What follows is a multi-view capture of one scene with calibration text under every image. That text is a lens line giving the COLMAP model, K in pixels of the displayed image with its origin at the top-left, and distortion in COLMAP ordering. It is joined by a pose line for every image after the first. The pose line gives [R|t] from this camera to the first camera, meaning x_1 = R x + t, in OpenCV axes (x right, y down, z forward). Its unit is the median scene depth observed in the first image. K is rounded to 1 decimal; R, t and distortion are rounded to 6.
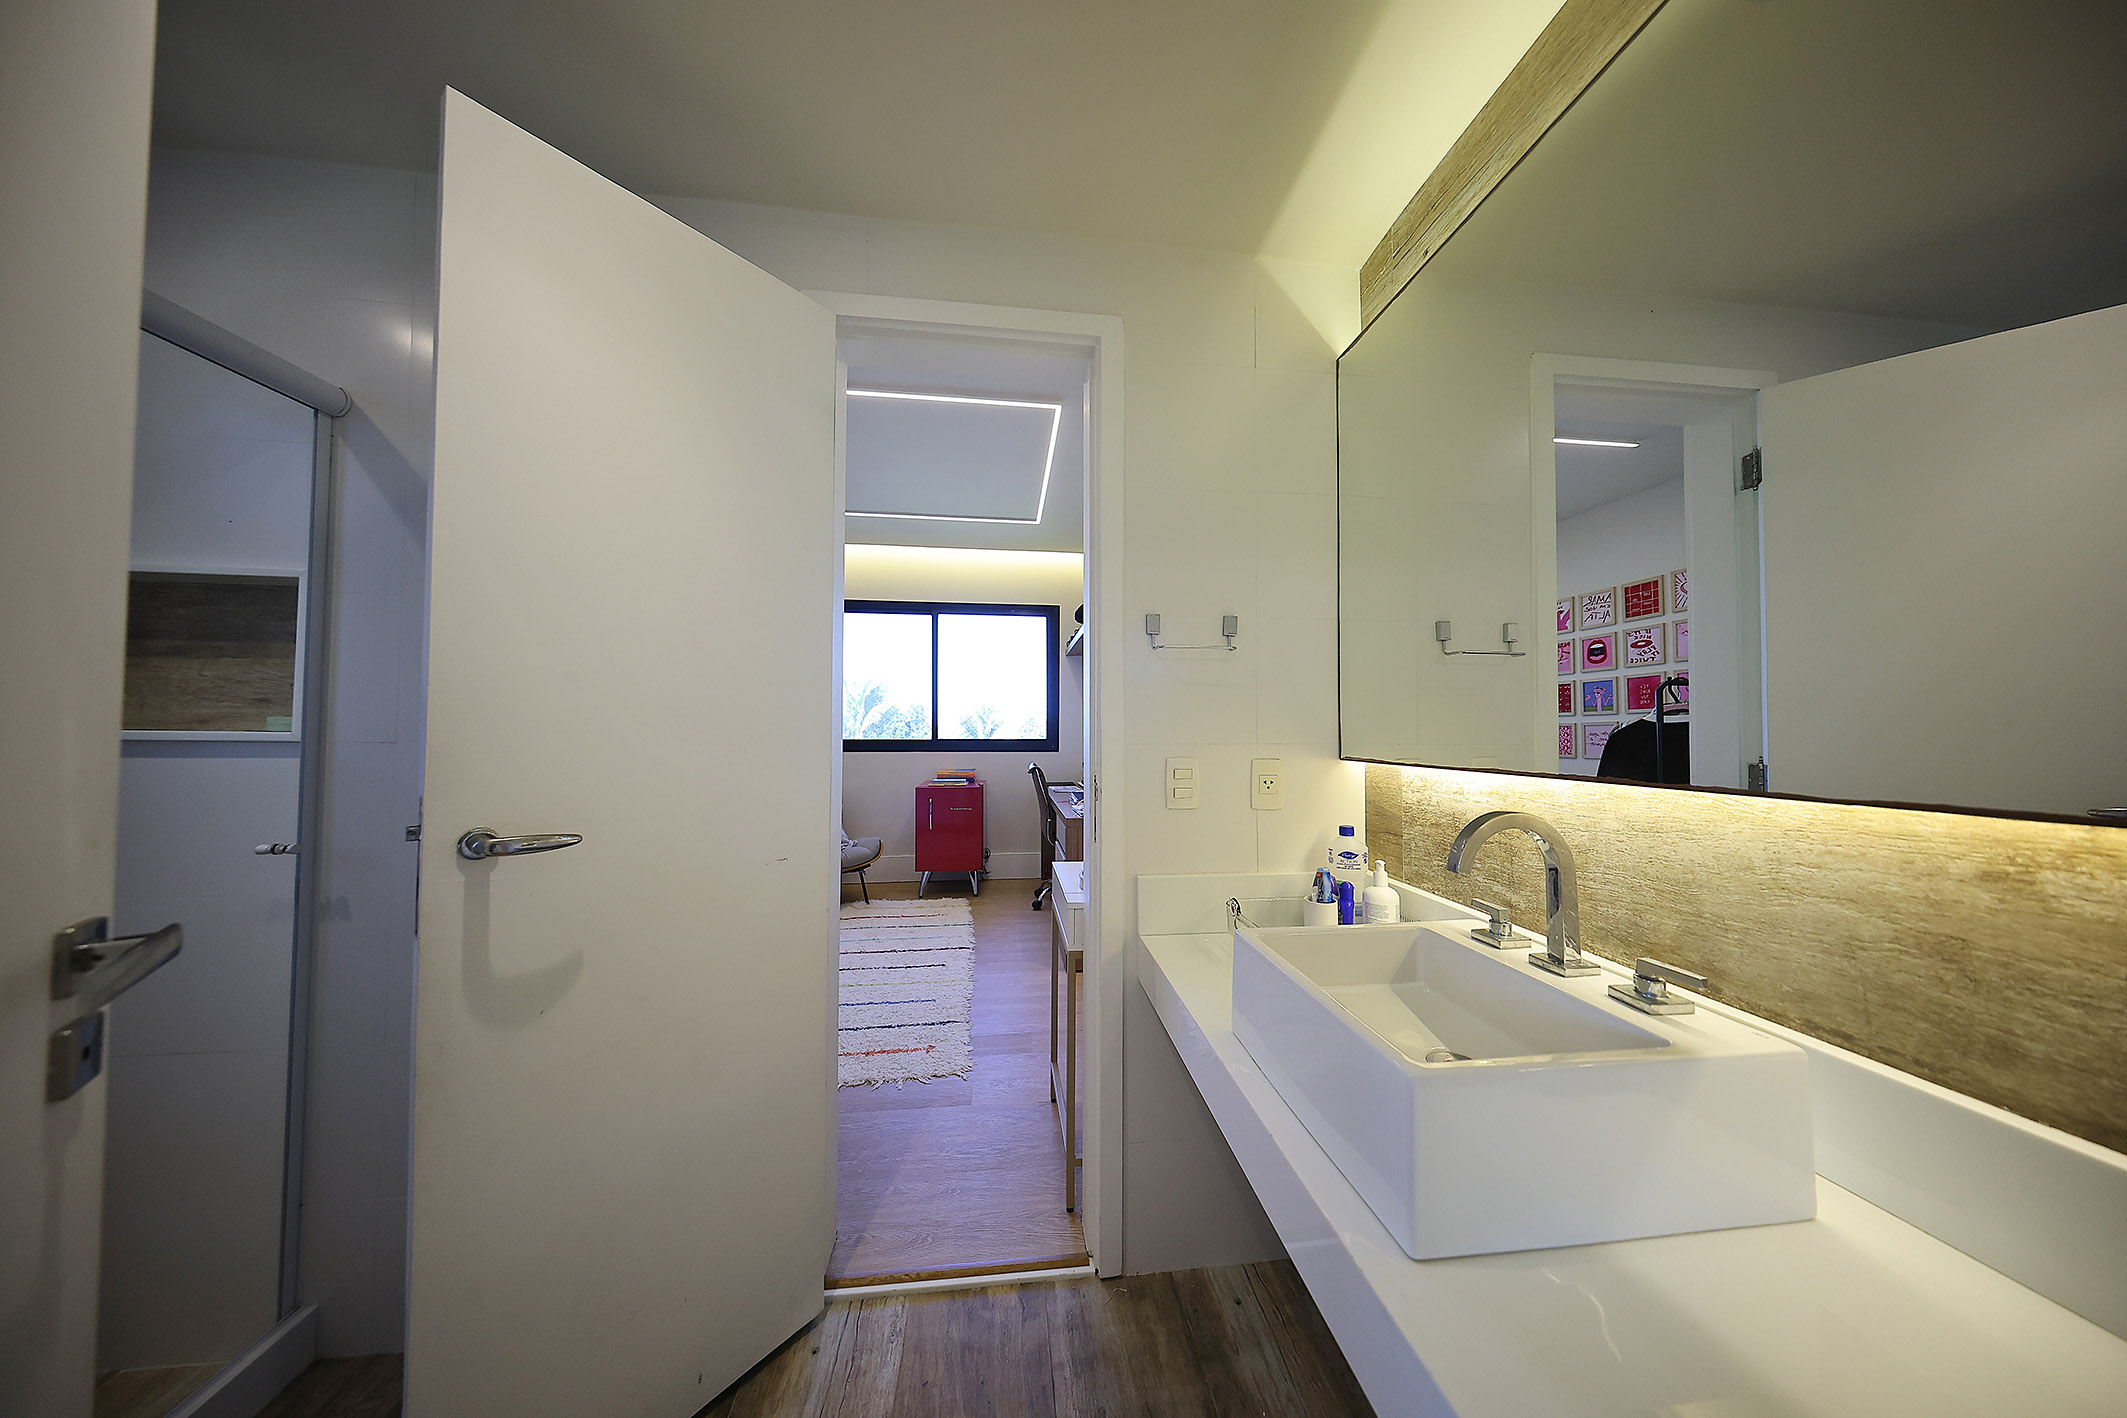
lens RADIAL K [[611.0, 0, 1073.3], [0, 611.0, 717.7], [0, 0, 1]] dist [0.000158, 0.000001]
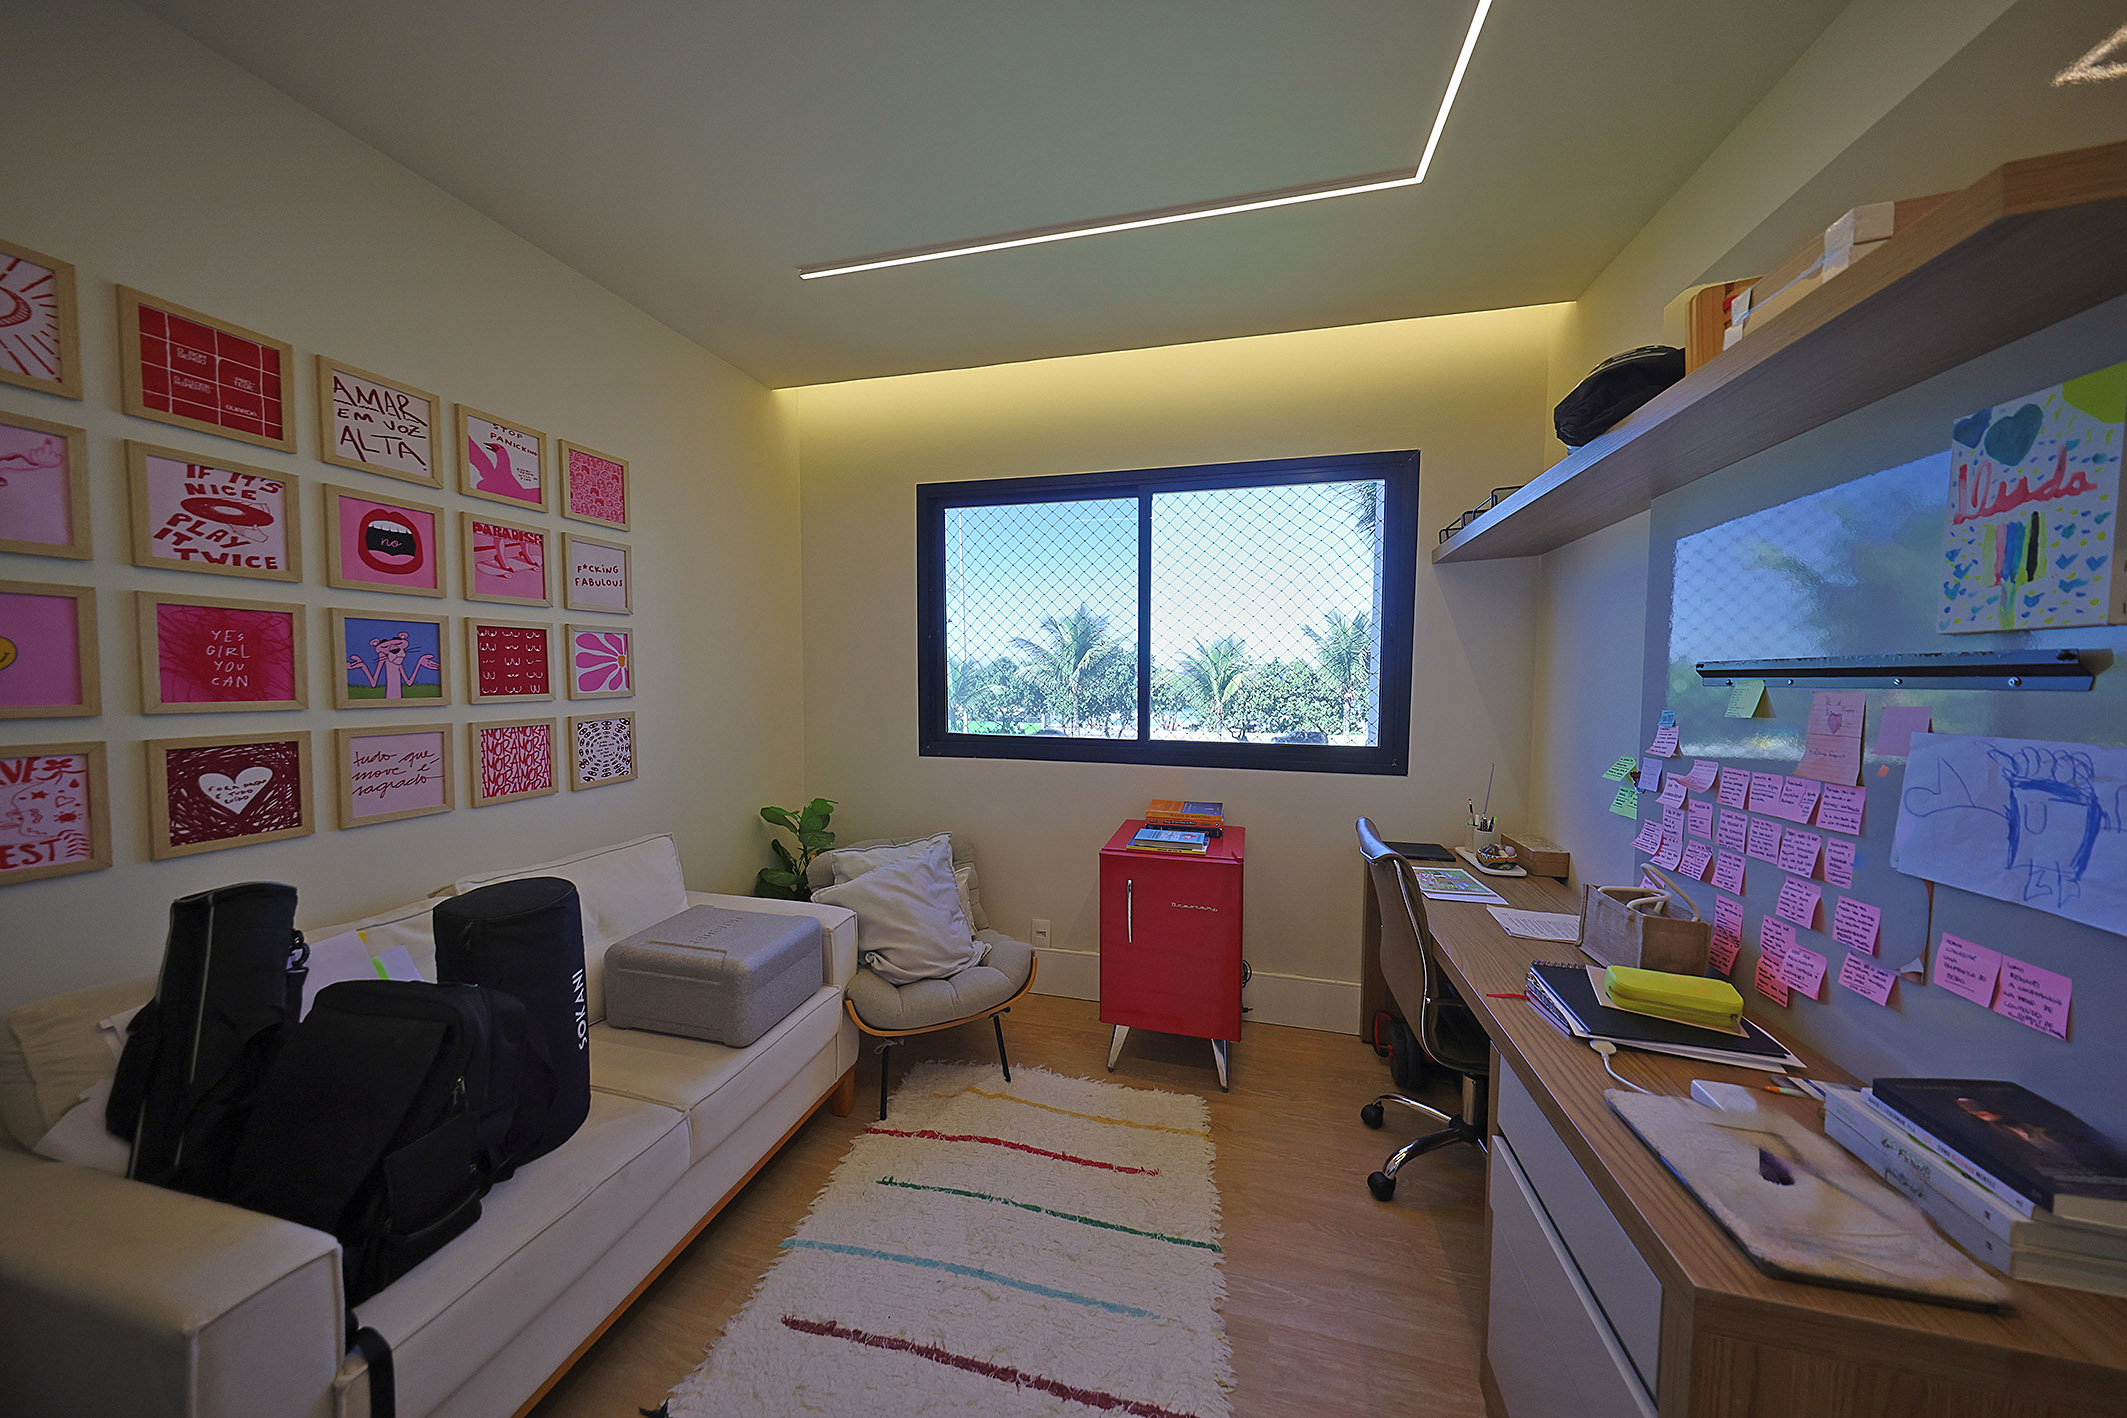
lens RADIAL K [[663.2, 0, 1069.2], [0, 663.2, 704.9], [0, 0, 1]] dist [0.009372, -0.000299]
pose [[0.934783, 0.021546, -0.354566, -0.094303], [0.005243, 0.997213, 0.074420, -0.040997], [0.355182, -0.071425, 0.932065, 0.495406]]
